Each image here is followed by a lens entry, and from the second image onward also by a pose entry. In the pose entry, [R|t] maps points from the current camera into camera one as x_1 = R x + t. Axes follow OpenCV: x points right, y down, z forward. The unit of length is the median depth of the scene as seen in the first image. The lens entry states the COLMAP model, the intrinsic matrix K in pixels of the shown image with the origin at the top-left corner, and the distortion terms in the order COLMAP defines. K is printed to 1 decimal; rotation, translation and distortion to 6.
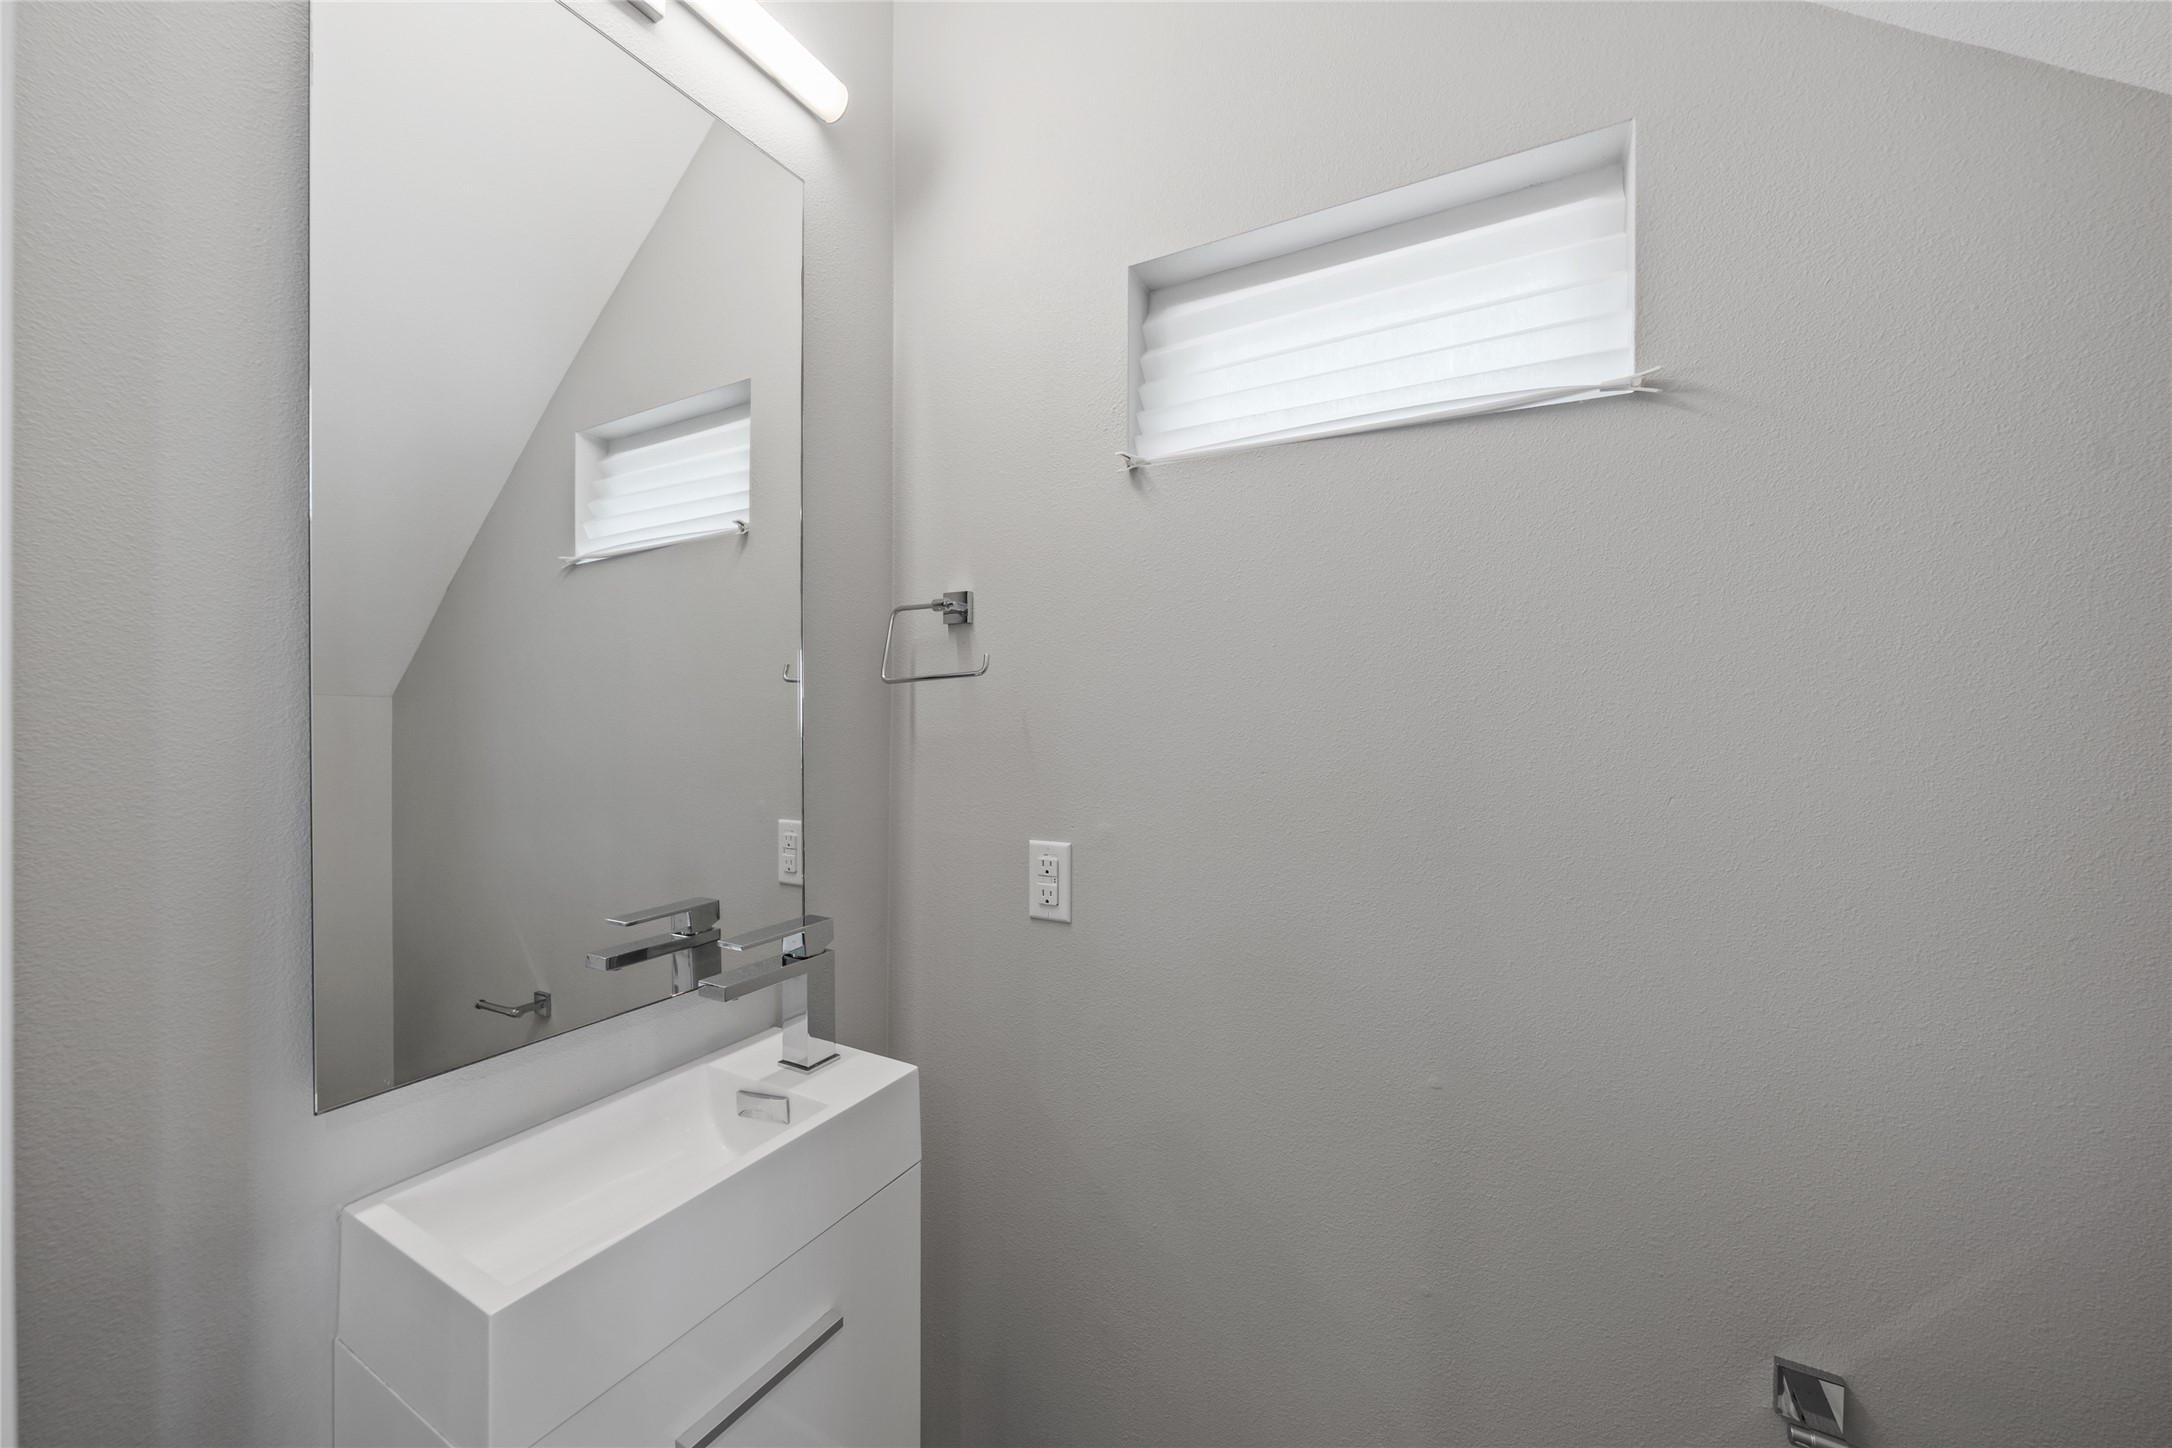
lens RADIAL K [[766.9, 0, 1090.7], [0, 766.9, 727.9], [0, 0, 1]] dist [0.003113, 0.000109]
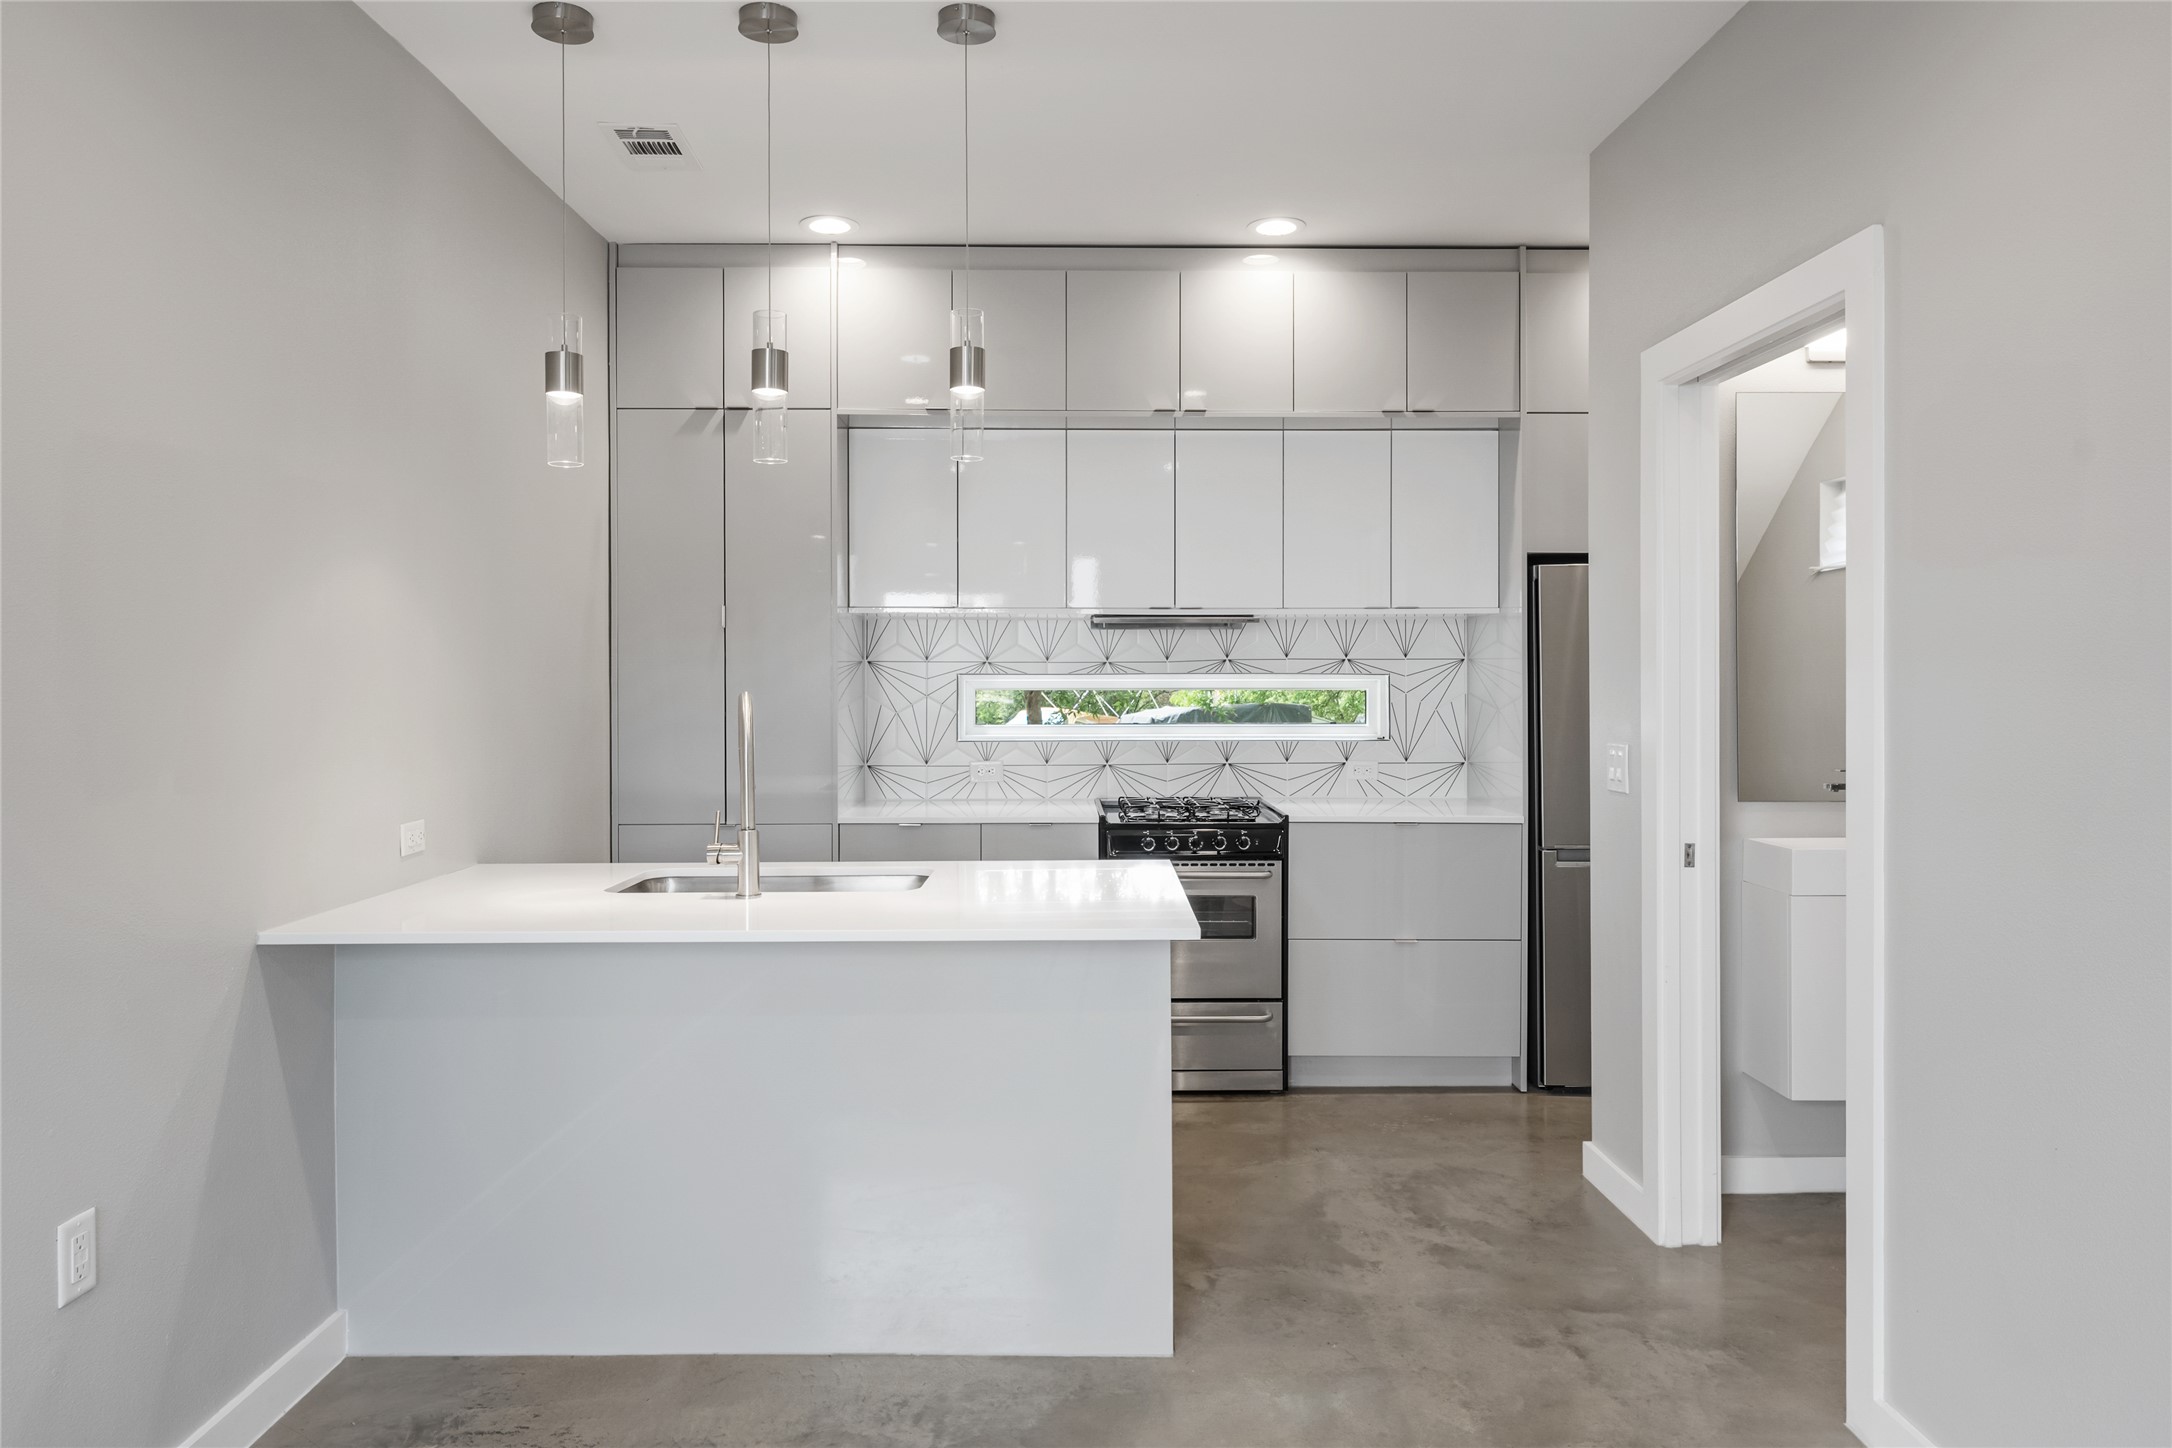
lens RADIAL K [[1372.5, 0, 1112.5], [0, 1372.5, 678.4], [0, 0, 1]] dist [0.021018, -0.006255]
pose [[0.507777, 0.007715, -0.861454, 1.031040], [-0.001784, 0.999967, 0.007904, -0.014493], [0.861487, -0.002477, 0.507774, -1.687507]]
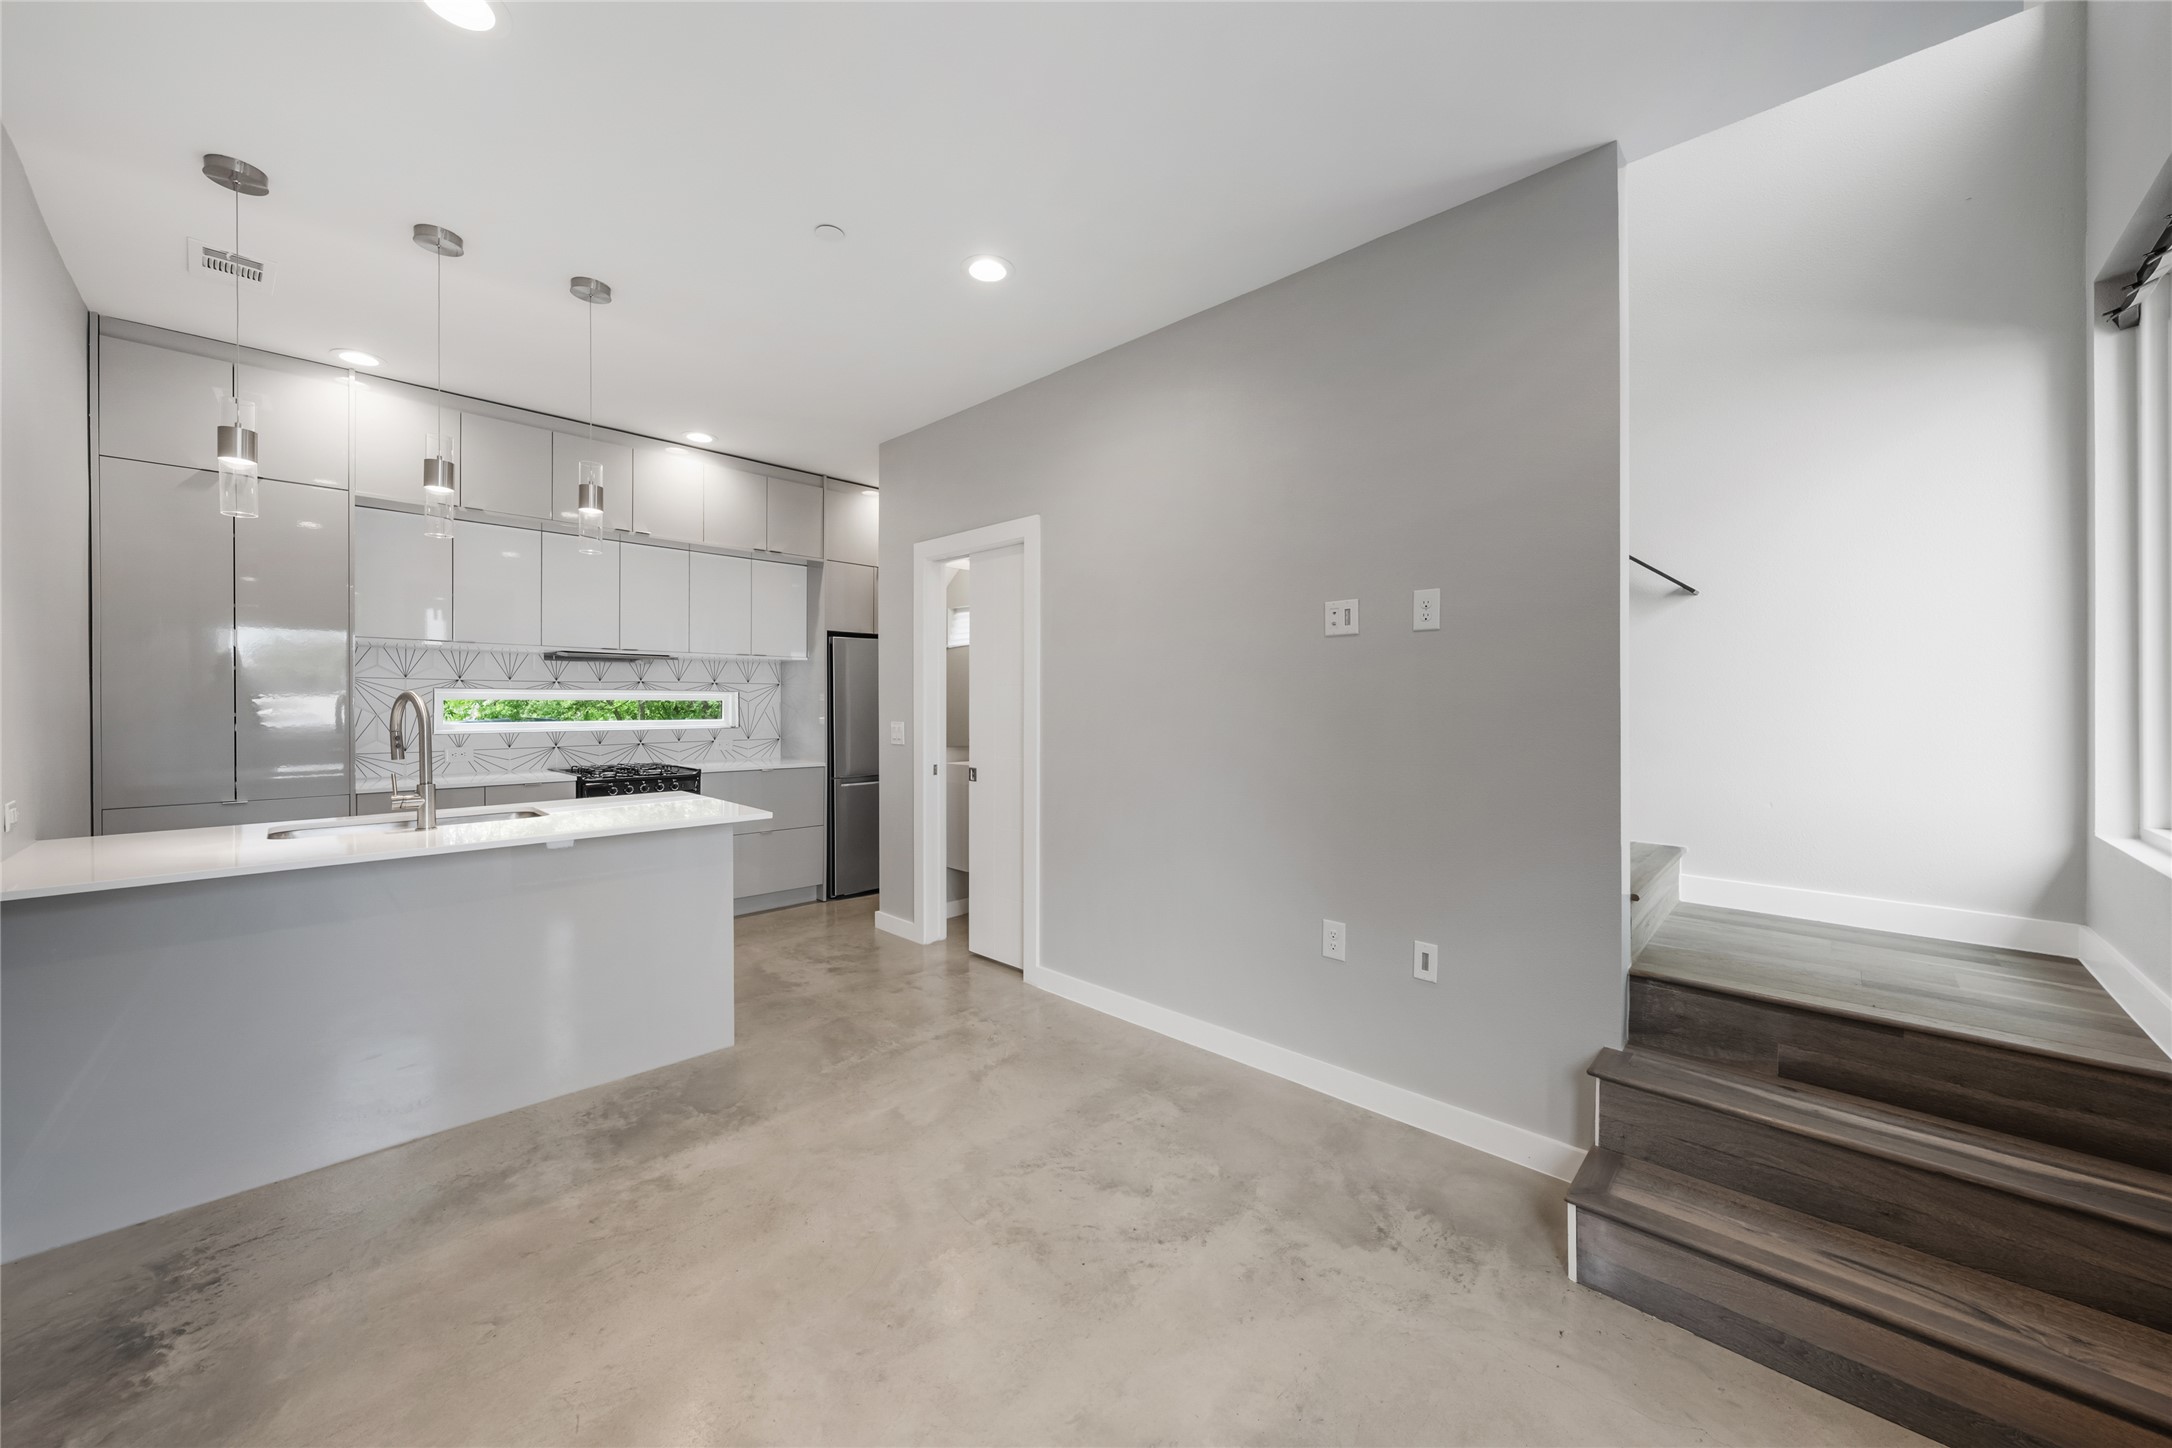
lens RADIAL K [[766.9, 0, 1071.8], [0, 766.9, 701.2], [0, 0, 1]] dist [0.003113, 0.000109]
pose [[0.963299, 0.007682, -0.268319, 0.831363], [-0.007687, 0.999970, 0.001031, 0.029033], [0.268319, 0.001069, 0.963330, -2.288203]]
